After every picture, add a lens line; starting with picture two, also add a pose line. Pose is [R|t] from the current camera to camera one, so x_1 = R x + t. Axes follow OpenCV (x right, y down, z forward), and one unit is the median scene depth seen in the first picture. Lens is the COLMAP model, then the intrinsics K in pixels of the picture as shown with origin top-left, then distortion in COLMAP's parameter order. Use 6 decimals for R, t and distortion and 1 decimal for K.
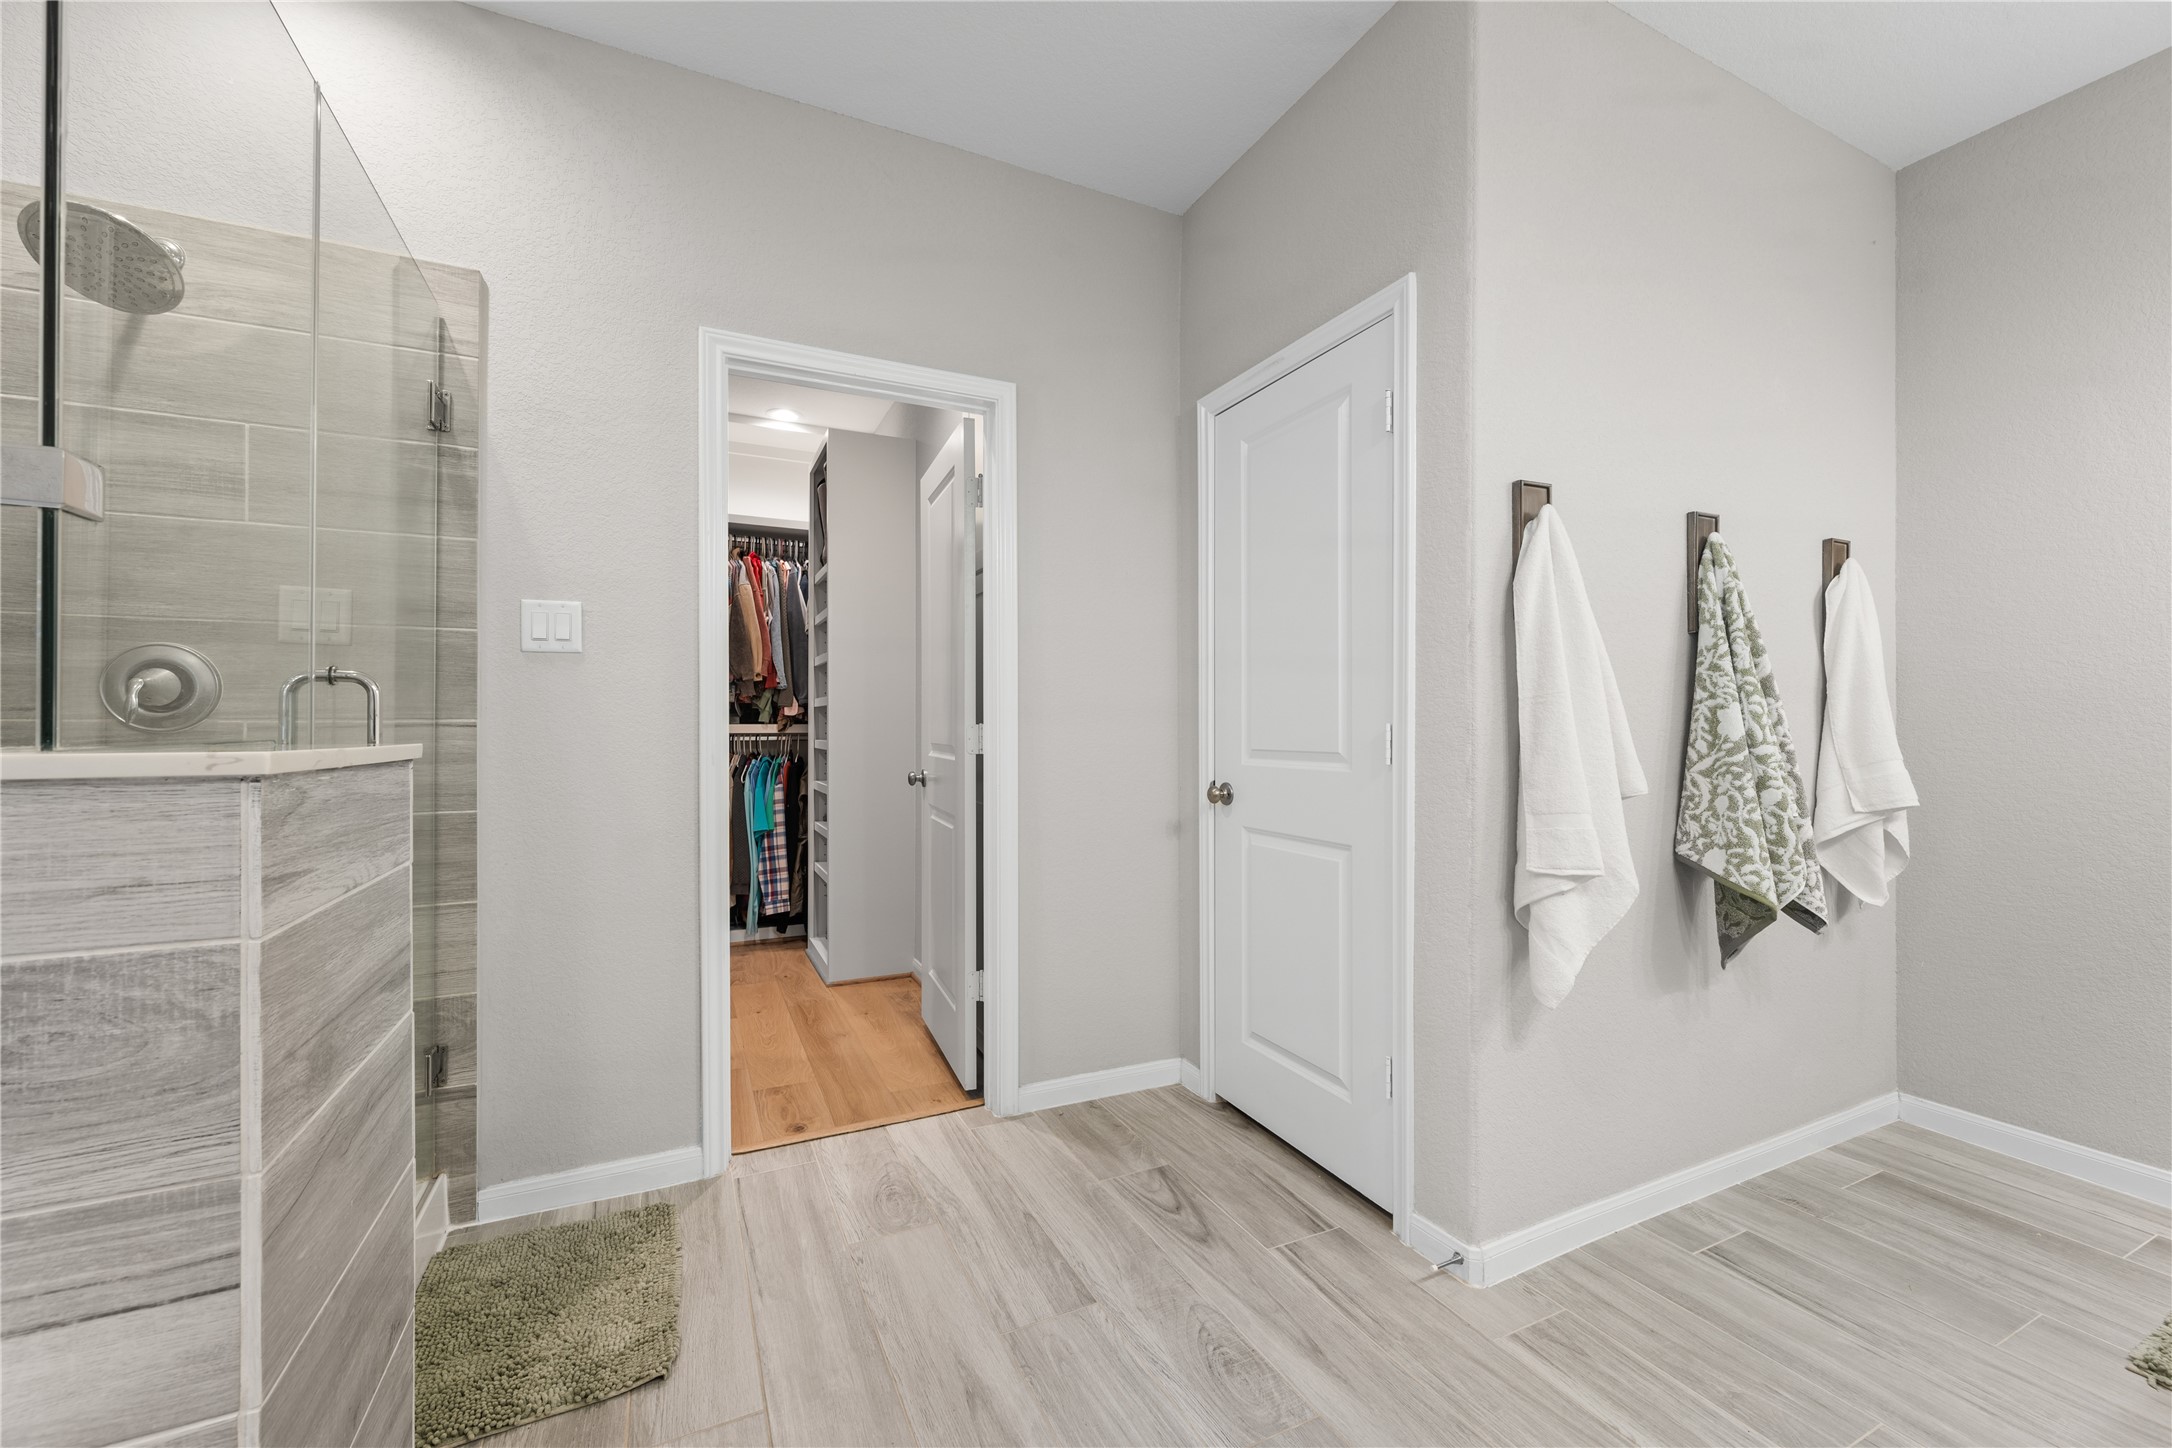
lens RADIAL K [[853.2, 0, 1077.8], [0, 853.2, 731.6], [0, 0, 1]] dist [-0.001252, 0.000747]
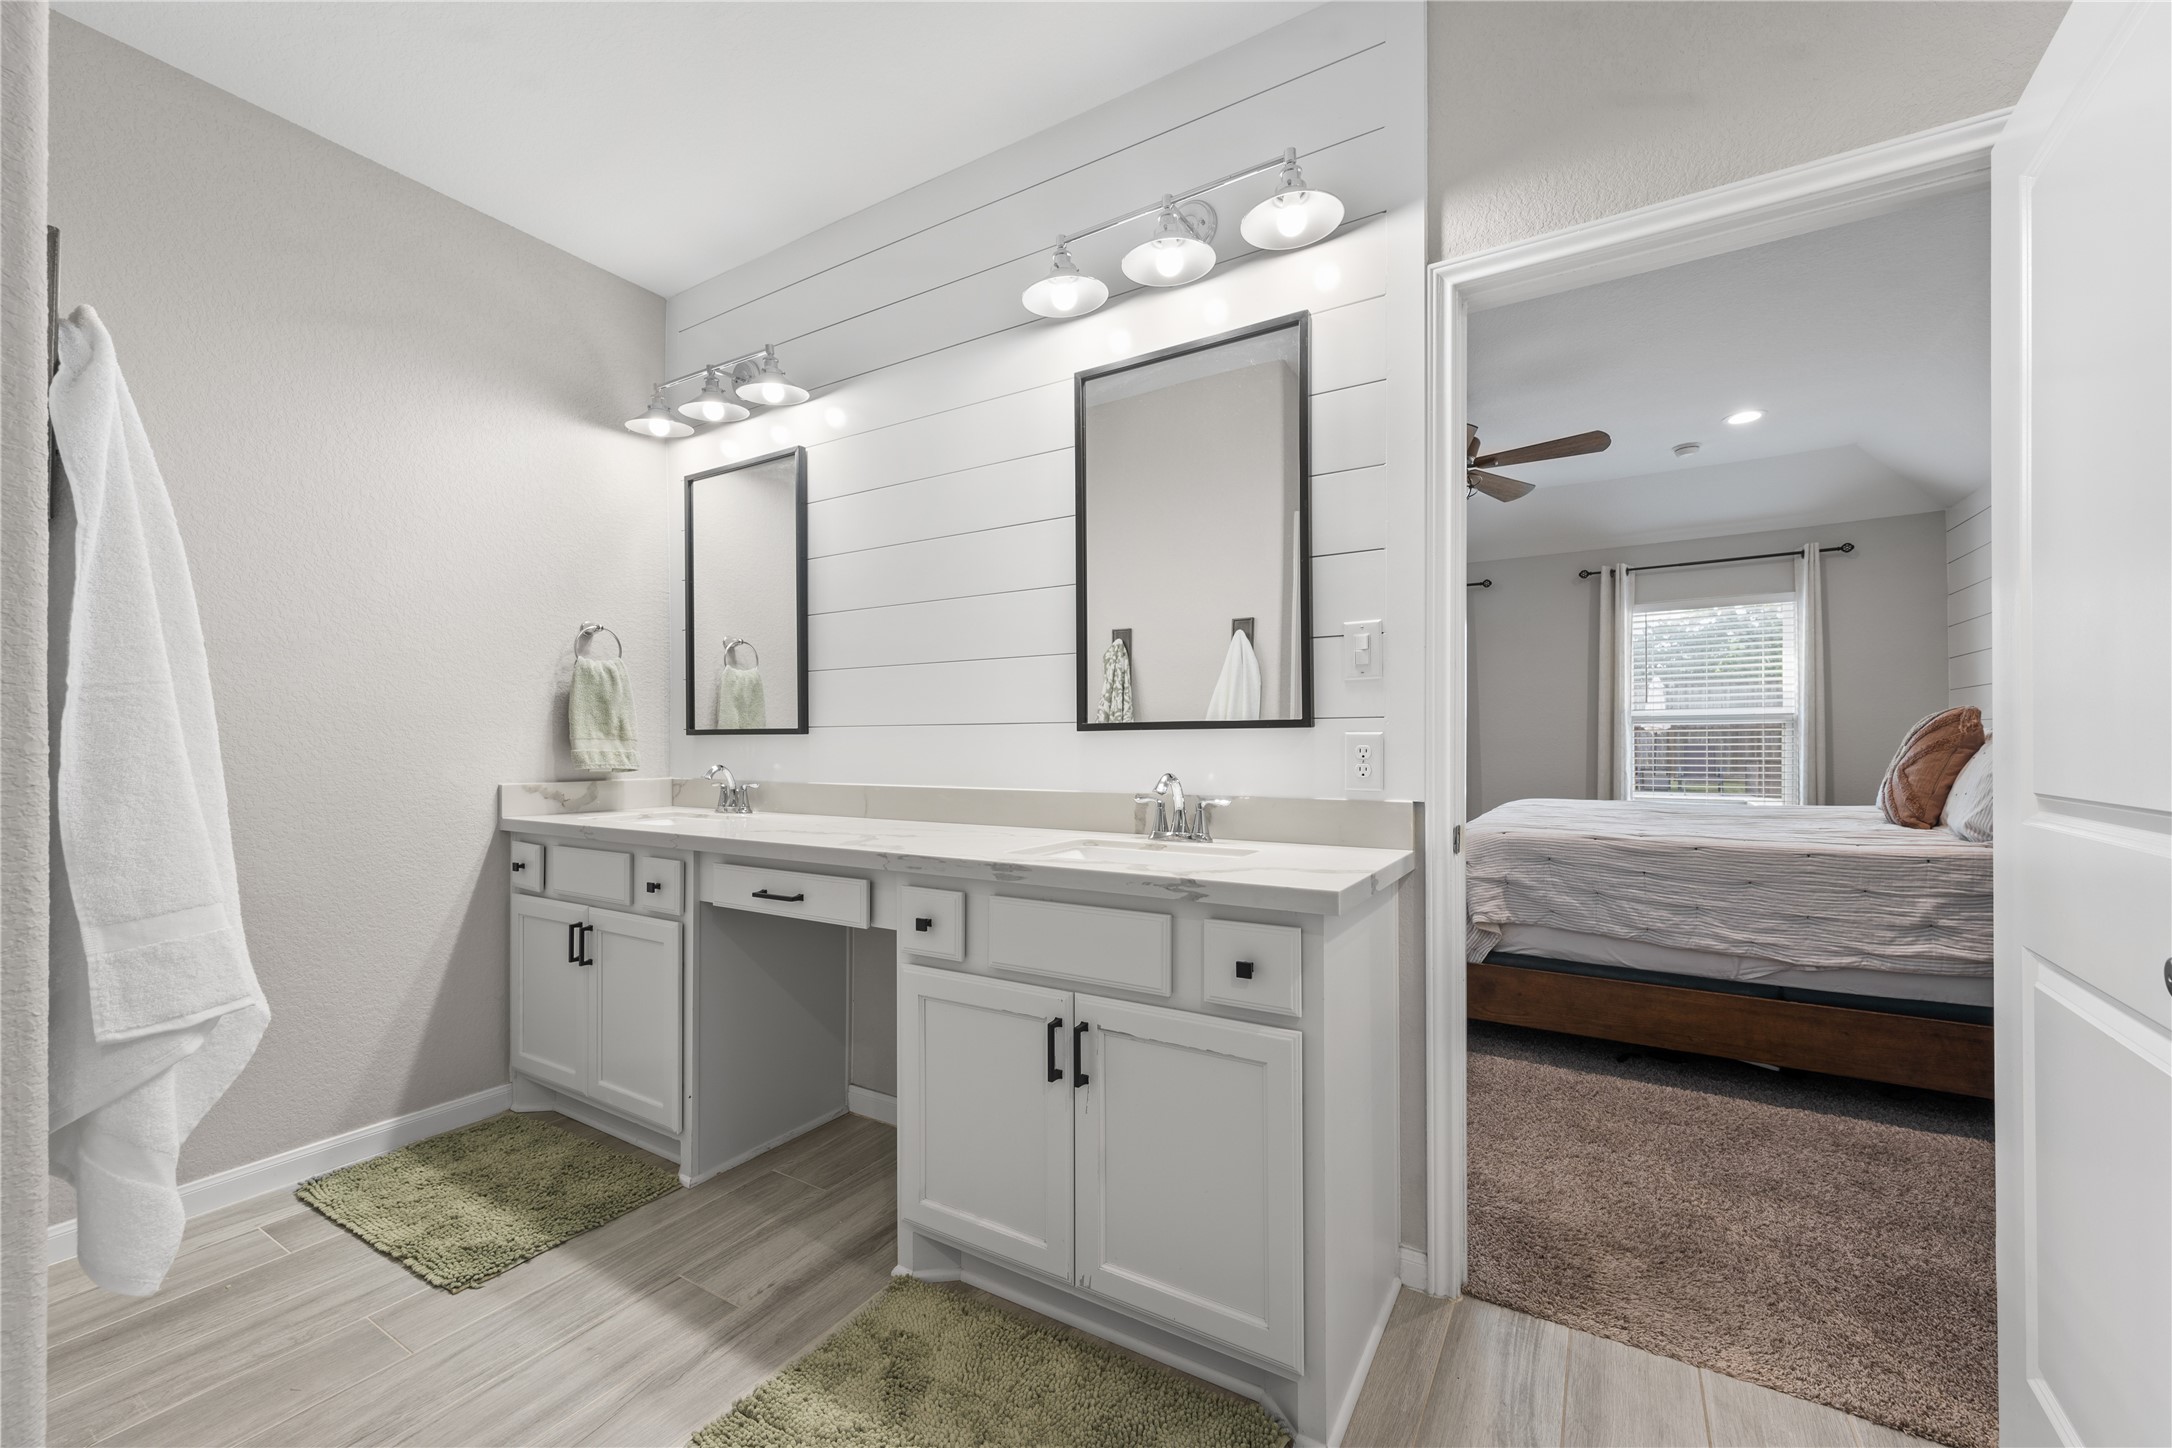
lens RADIAL K [[853.2, 0, 1090.4], [0, 853.2, 737.1], [0, 0, 1]] dist [-0.001252, 0.000747]
pose [[-0.542112, 0.006631, 0.840280, -0.186812], [0.000489, 0.999971, -0.007576, -0.010727], [-0.840306, -0.003696, -0.542100, 0.708842]]
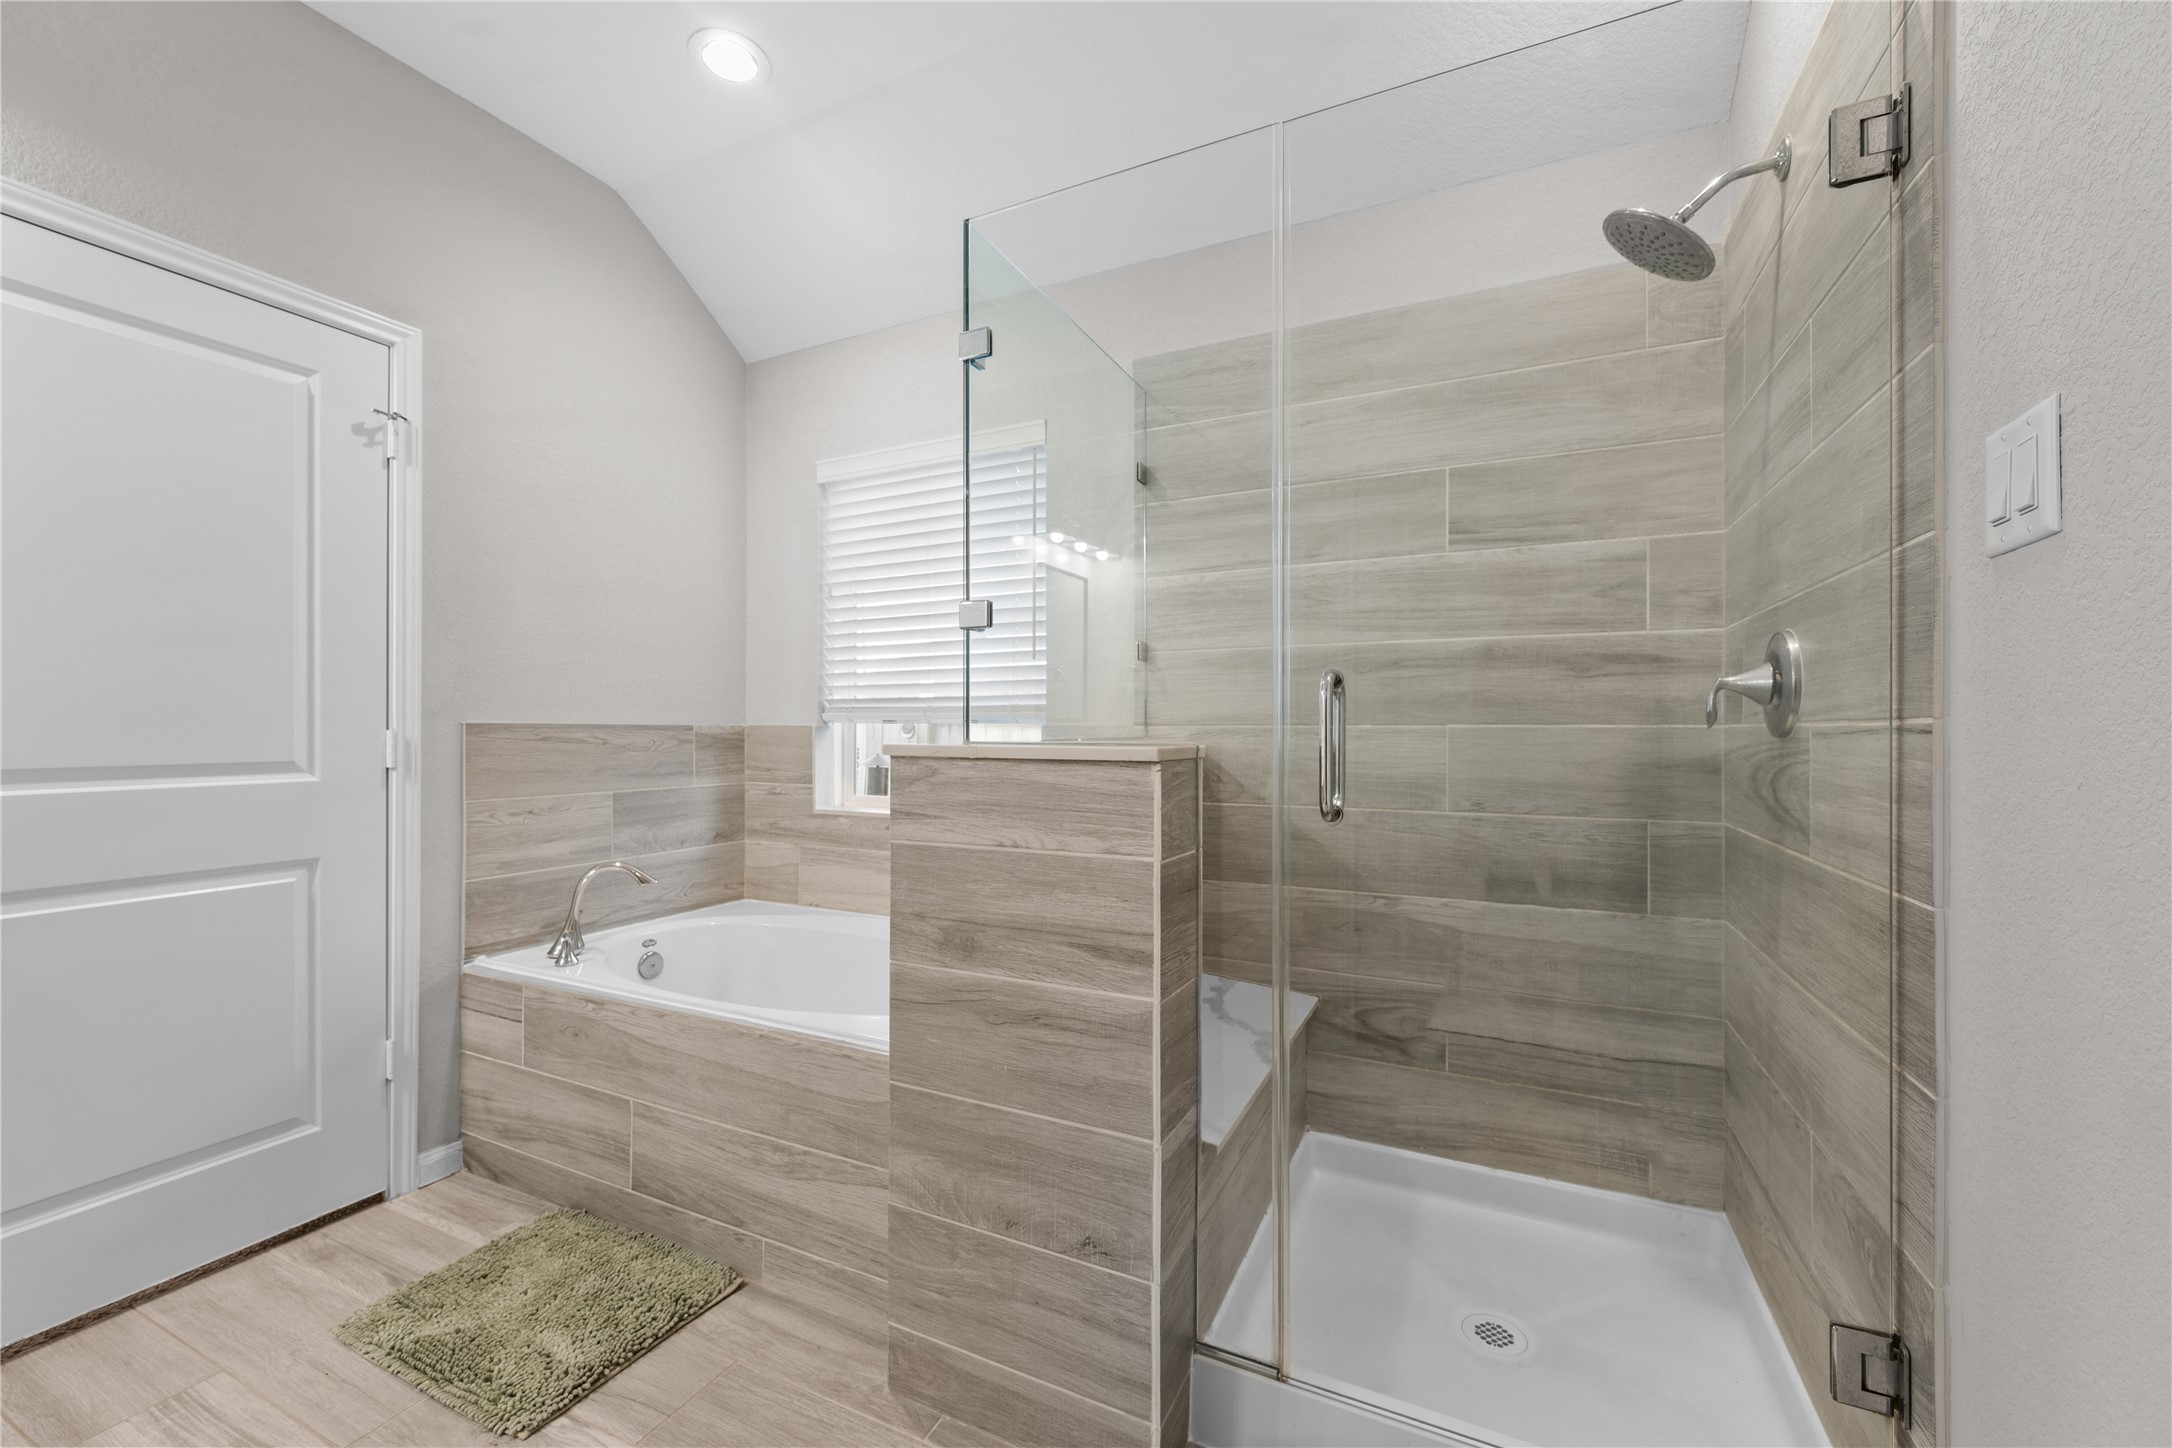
lens RADIAL K [[853.2, 0, 1076.9], [0, 853.2, 722.7], [0, 0, 1]] dist [-0.001252, 0.000747]
pose [[-0.781419, -0.003451, -0.623998, -0.027223], [0.001906, 0.999967, -0.007918, -0.009152], [0.624004, -0.007377, -0.781386, 1.075678]]
